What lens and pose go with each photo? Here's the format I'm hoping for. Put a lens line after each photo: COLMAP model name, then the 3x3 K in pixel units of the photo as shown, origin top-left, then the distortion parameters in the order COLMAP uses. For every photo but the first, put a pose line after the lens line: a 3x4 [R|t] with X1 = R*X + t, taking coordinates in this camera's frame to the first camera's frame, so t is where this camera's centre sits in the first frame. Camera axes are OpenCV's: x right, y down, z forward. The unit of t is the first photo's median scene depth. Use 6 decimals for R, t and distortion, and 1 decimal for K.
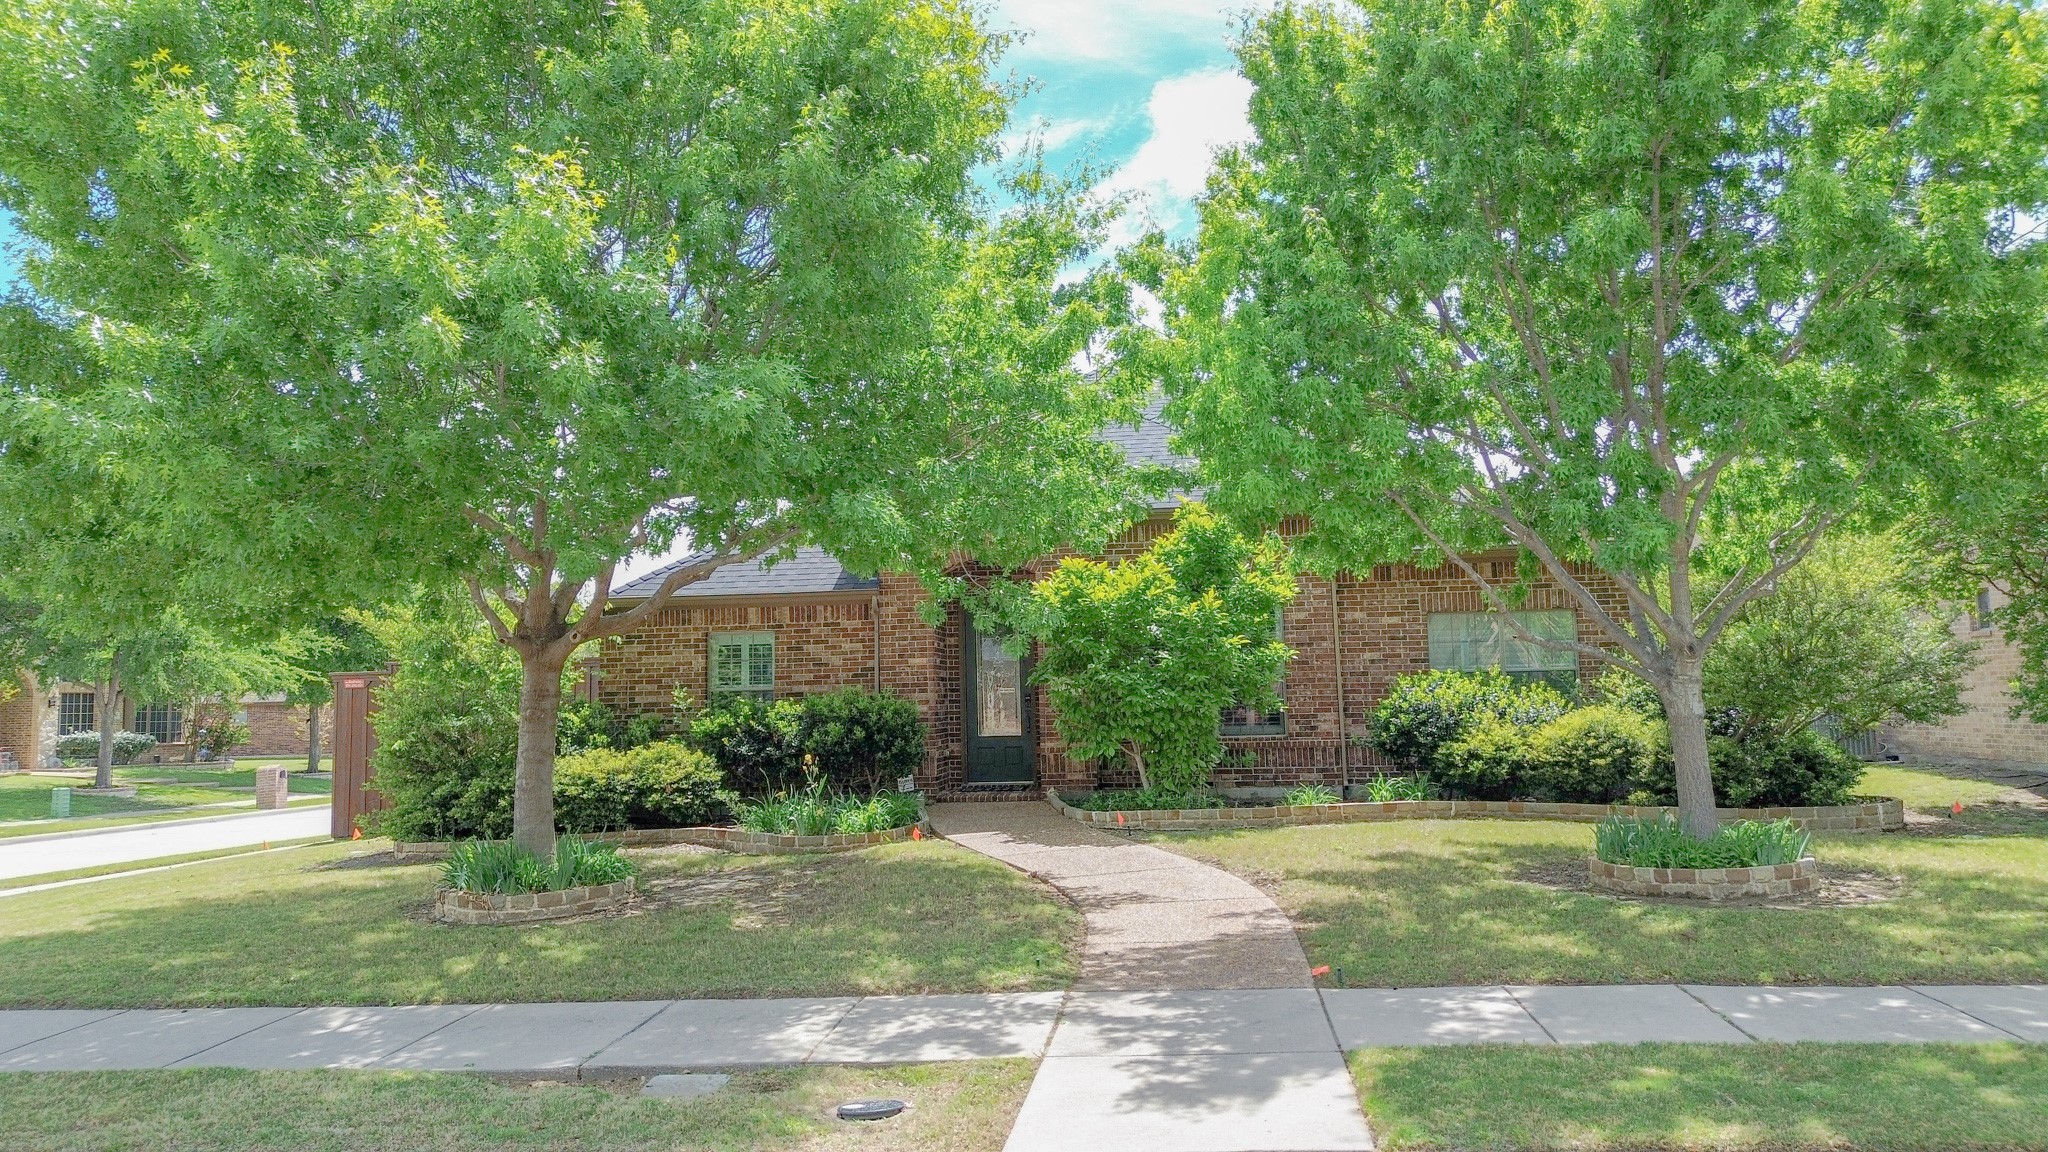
lens RADIAL K [[1455.4, 0, 1040.4], [0, 1455.4, 571.7], [0, 0, 1]] dist [0.047911, -0.031636]
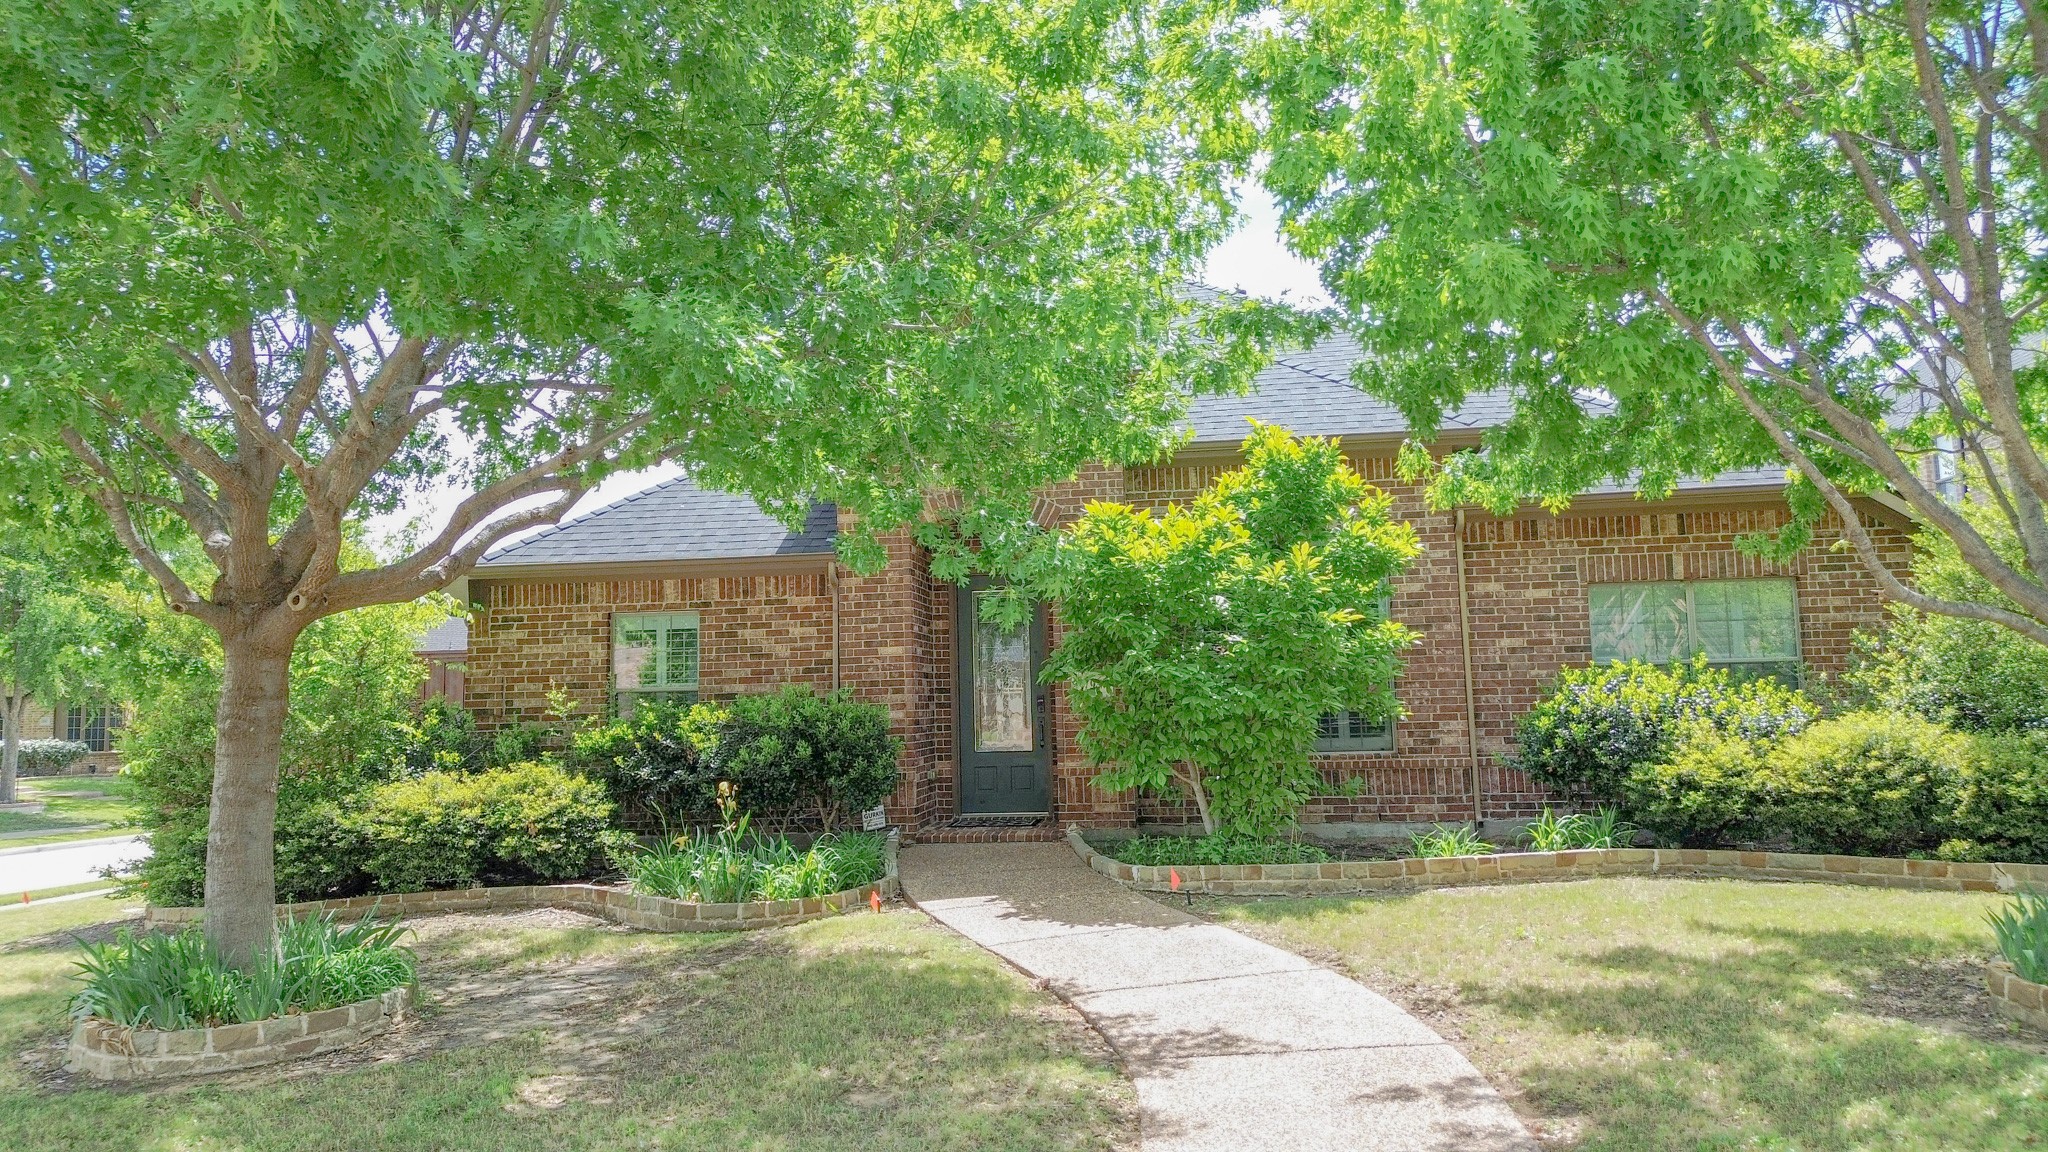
lens RADIAL K [[1455.4, 0, 1014.7], [0, 1455.4, 579.0], [0, 0, 1]] dist [0.047911, -0.031636]
pose [[0.999496, -0.003716, -0.031517, 0.002116], [0.003804, 0.999989, 0.002732, 0.026137], [0.031507, -0.002851, 0.999499, 0.297460]]
